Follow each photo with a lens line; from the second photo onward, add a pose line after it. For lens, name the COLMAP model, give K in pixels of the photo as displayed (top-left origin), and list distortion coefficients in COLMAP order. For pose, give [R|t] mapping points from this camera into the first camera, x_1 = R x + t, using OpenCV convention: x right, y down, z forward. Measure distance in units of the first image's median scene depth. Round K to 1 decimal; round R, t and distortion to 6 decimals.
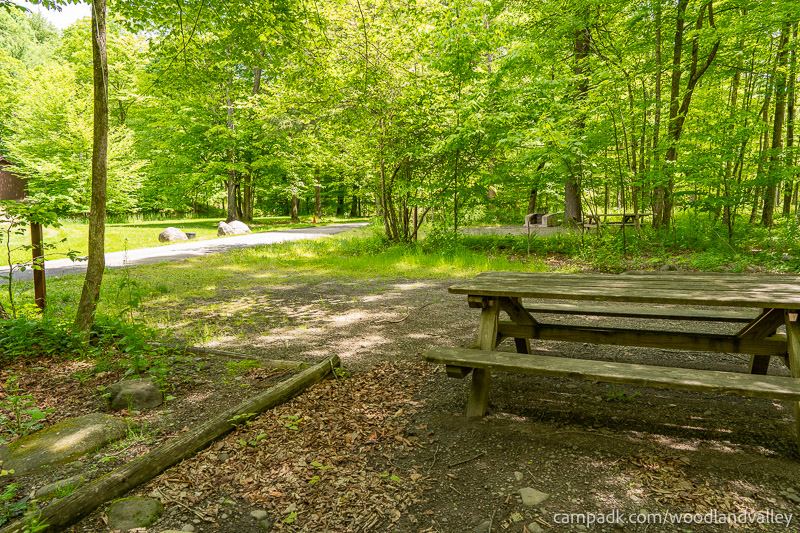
lens RADIAL K [[531.5, 0, 400.5], [0, 531.5, 263.0], [0, 0, 1]] dist [0.002724, 0.000177]
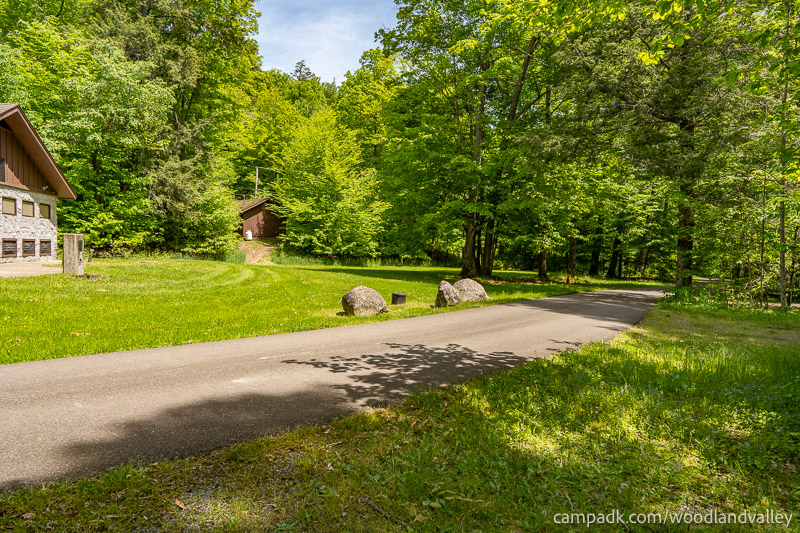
lens RADIAL K [[531.5, 0, 400.5], [0, 531.5, 263.0], [0, 0, 1]] dist [0.002724, 0.000177]
pose [[0.901921, 0.066509, -0.426749, -0.048738], [-0.107686, 0.991496, -0.073067, -0.020357], [0.418260, 0.111855, 0.901414, 0.172306]]
